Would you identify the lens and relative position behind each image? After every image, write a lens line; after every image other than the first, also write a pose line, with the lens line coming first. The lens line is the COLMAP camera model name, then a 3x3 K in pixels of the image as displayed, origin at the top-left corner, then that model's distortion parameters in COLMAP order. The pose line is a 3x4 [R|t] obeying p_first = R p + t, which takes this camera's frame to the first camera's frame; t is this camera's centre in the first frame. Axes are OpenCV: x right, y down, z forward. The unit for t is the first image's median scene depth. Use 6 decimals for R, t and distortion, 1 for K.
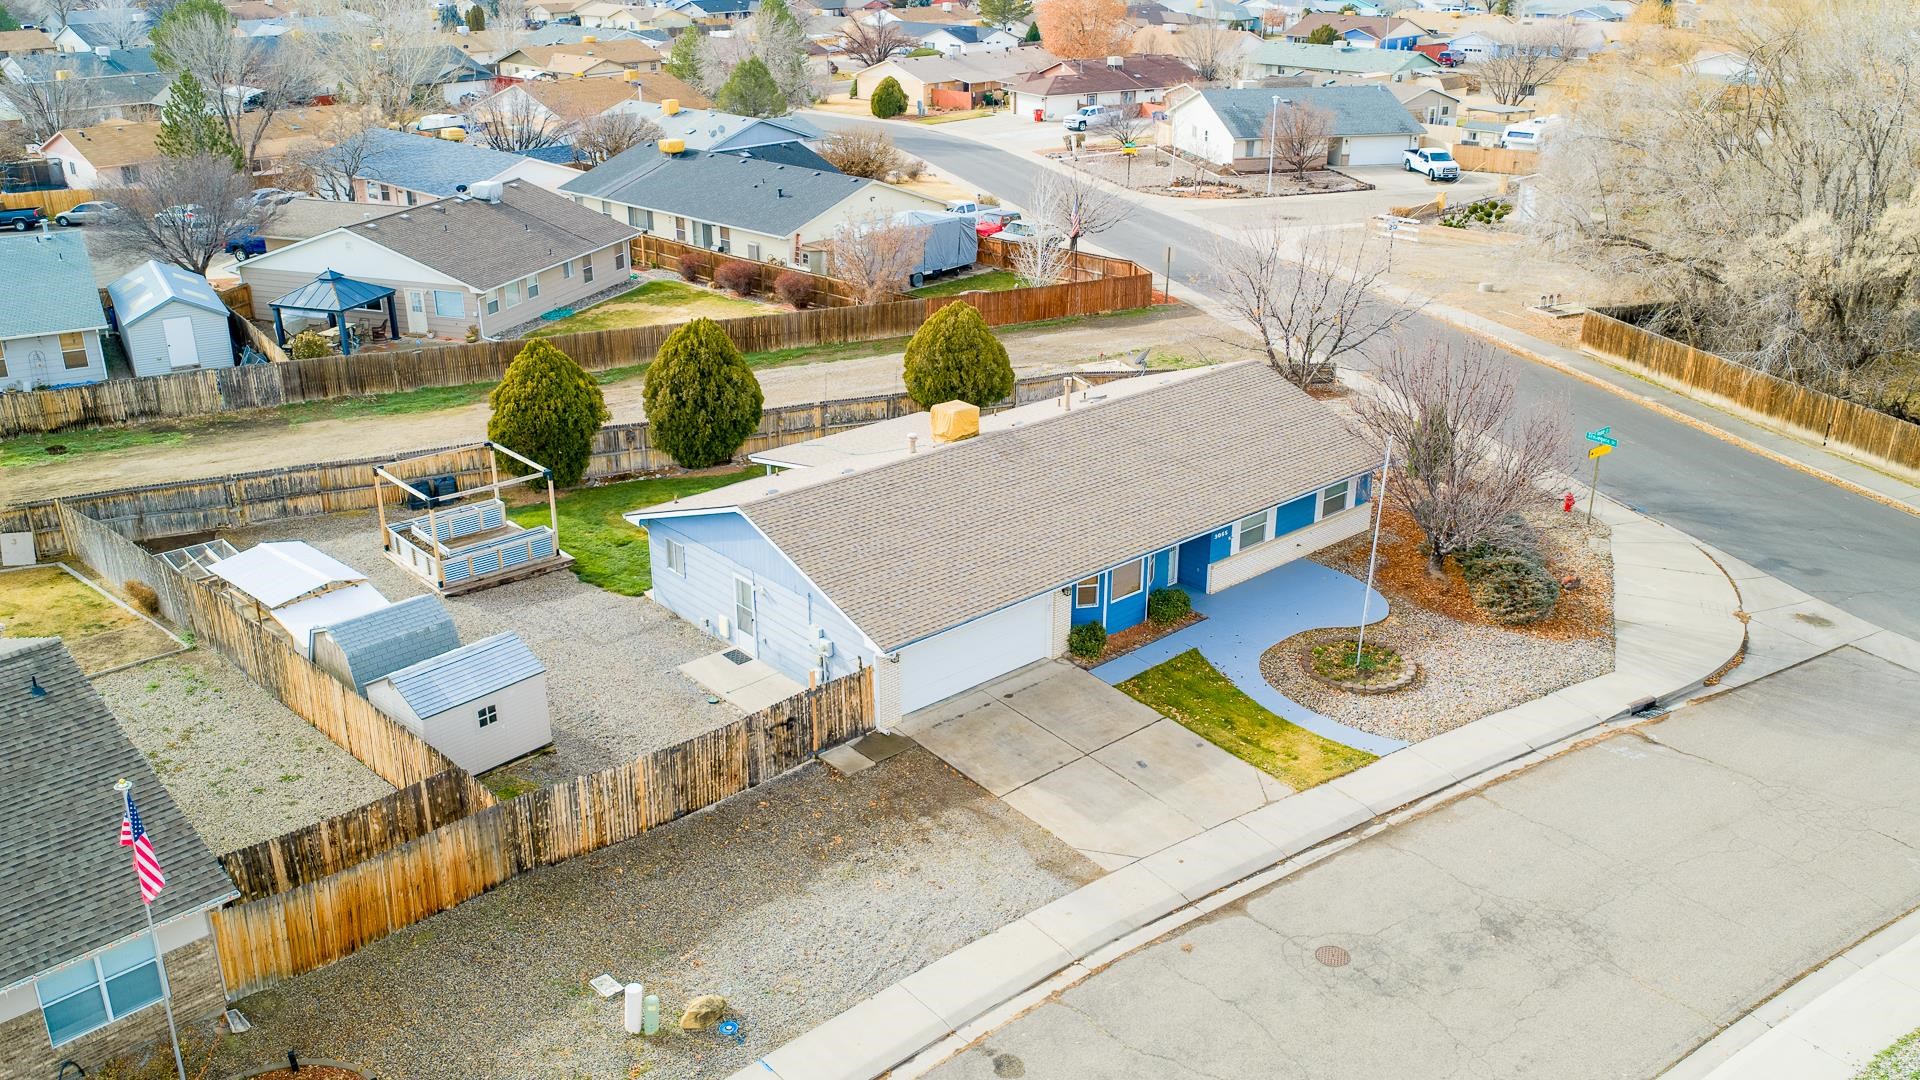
lens RADIAL K [[1584.4, 0, 965.1], [0, 1584.4, 542.2], [0, 0, 1]] dist [0.028118, -0.055958]
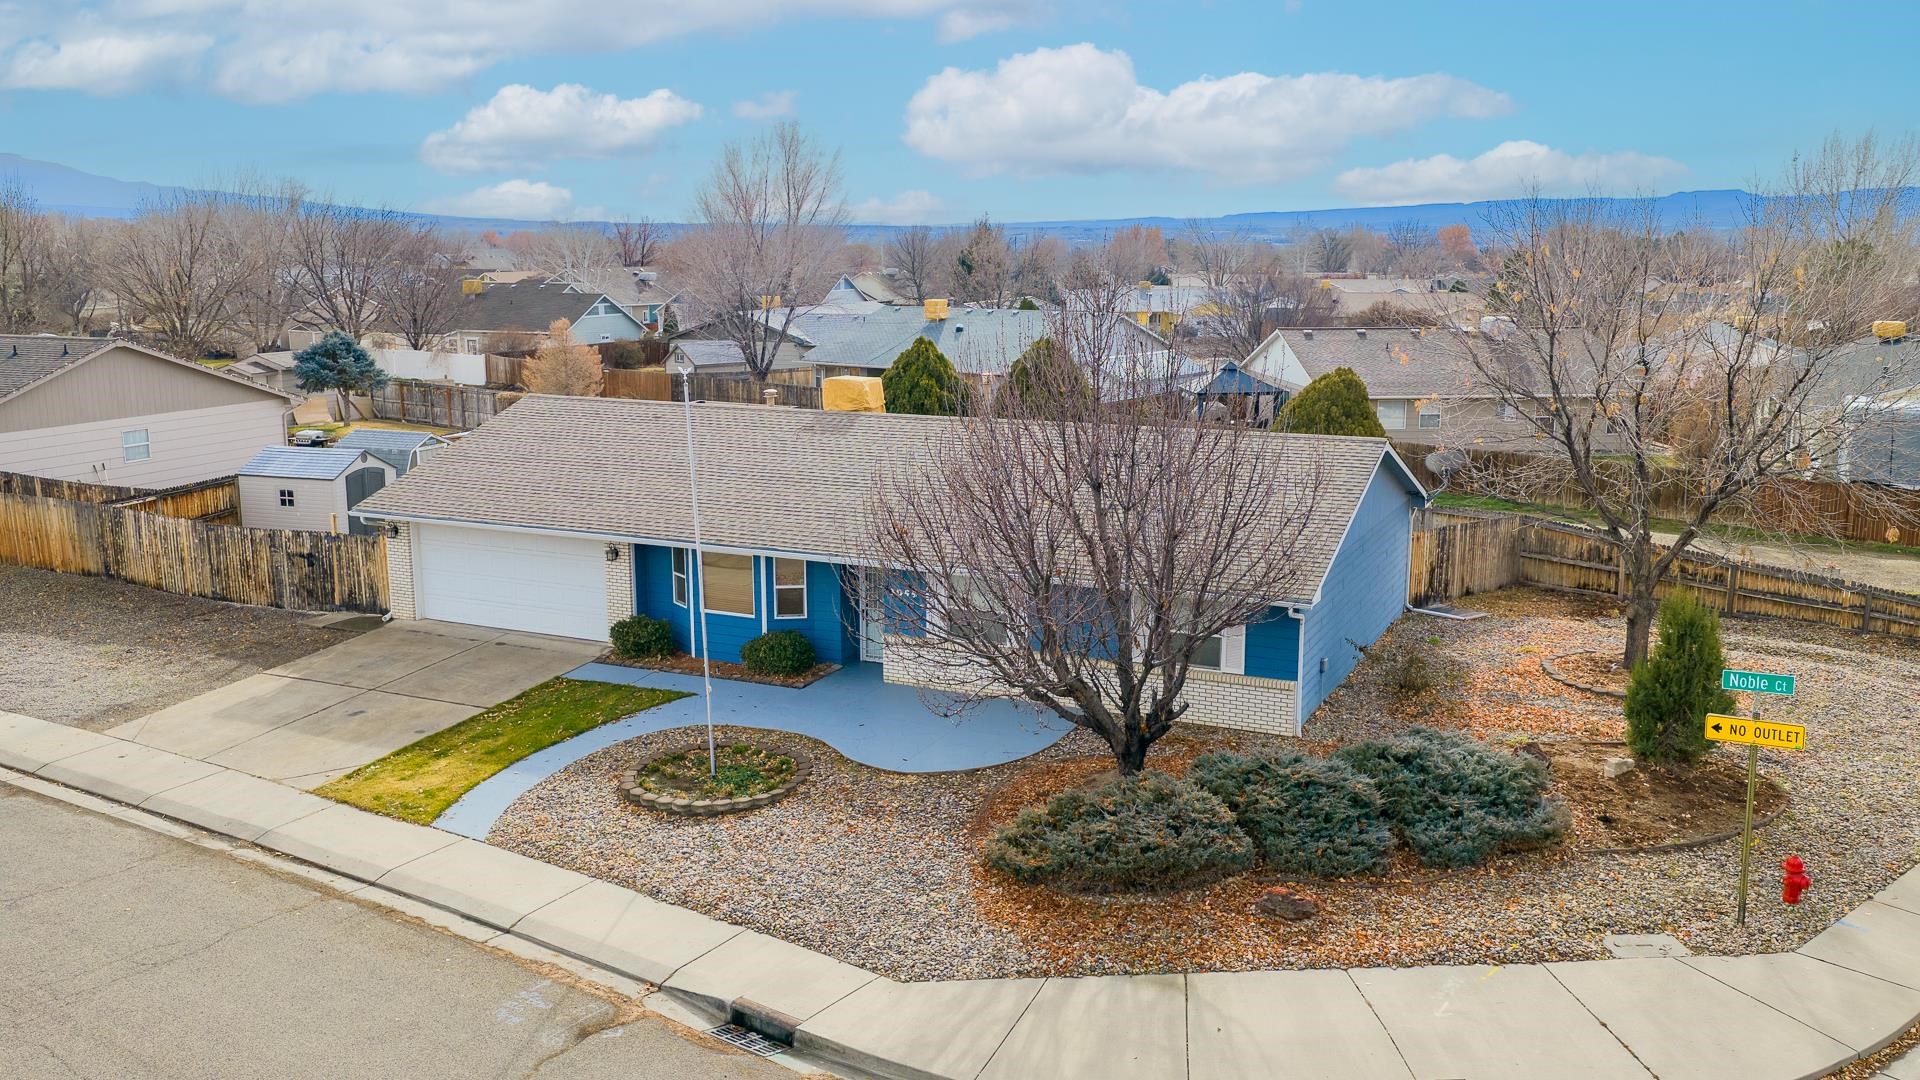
lens RADIAL K [[1584.4, 0, 965.1], [0, 1584.4, 542.2], [0, 0, 1]] dist [0.028118, -0.055958]
pose [[0.394130, 0.171432, -0.902924, 0.818722], [-0.347301, 0.937383, 0.026376, -0.054449], [0.850907, 0.303191, 0.428989, 0.806021]]
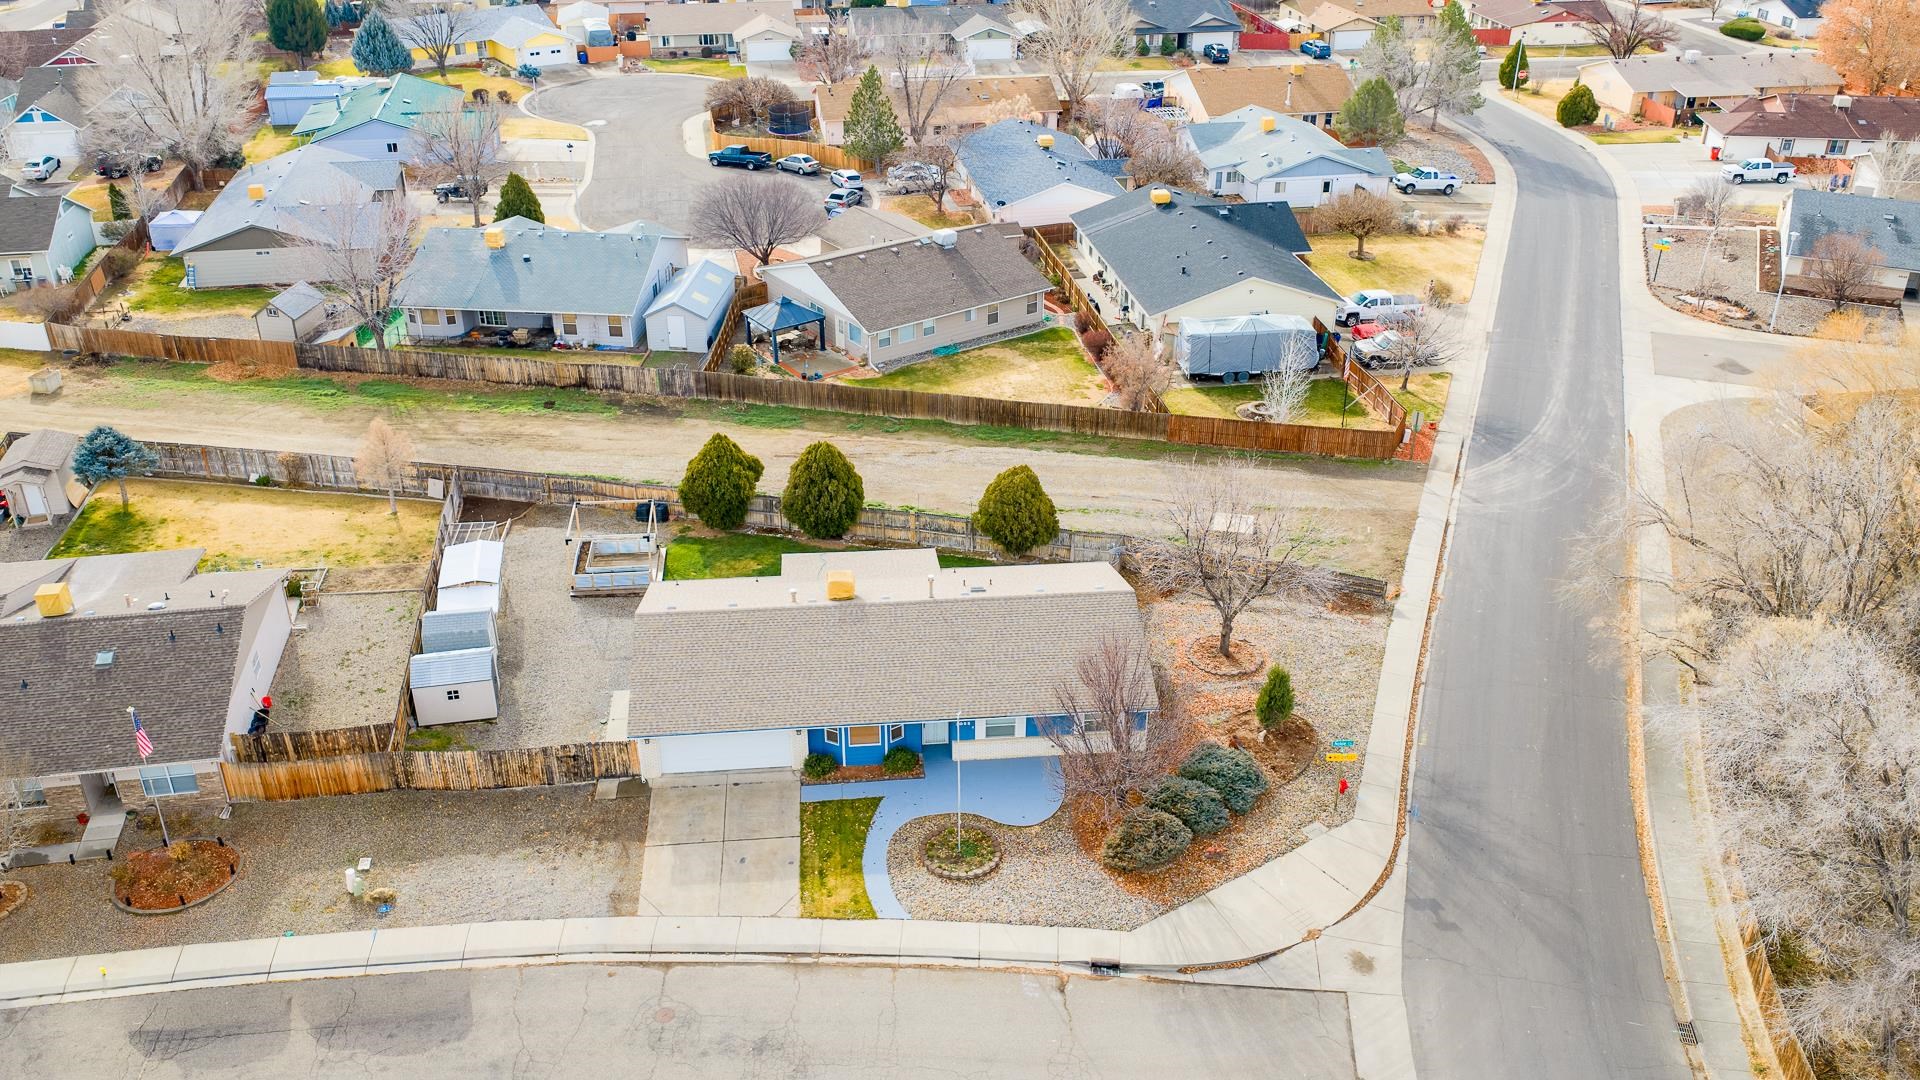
lens RADIAL K [[1584.4, 0, 965.1], [0, 1584.4, 542.2], [0, 0, 1]] dist [0.028118, -0.055958]
pose [[0.808018, 0.286036, -0.515064, 0.902192], [-0.224941, 0.957786, 0.179017, -0.439338], [0.544526, -0.028790, 0.838249, -0.161549]]
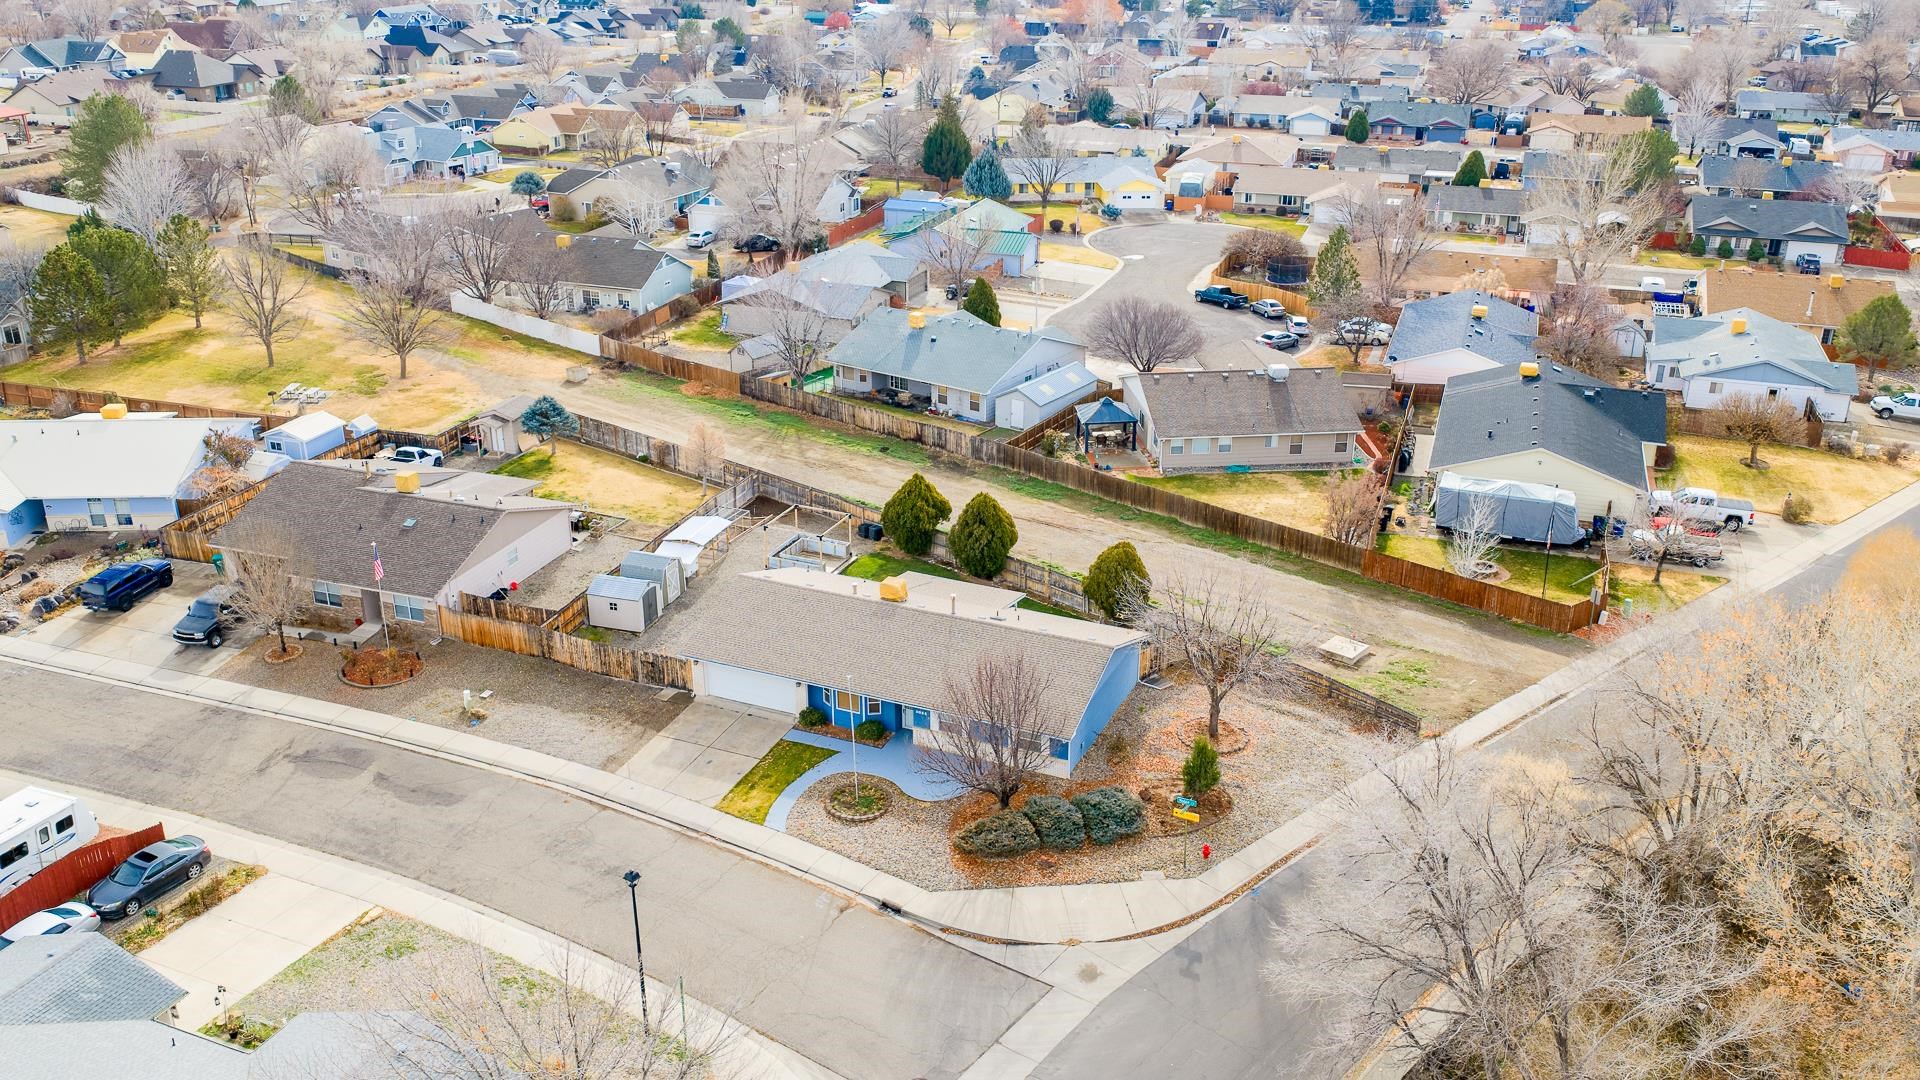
lens RADIAL K [[1584.4, 0, 965.1], [0, 1584.4, 542.2], [0, 0, 1]] dist [0.028118, -0.055958]
pose [[0.414459, 0.353326, -0.838680, 1.626203], [-0.344713, 0.913839, 0.214640, -0.580948], [0.842257, 0.200145, 0.500545, 0.200996]]
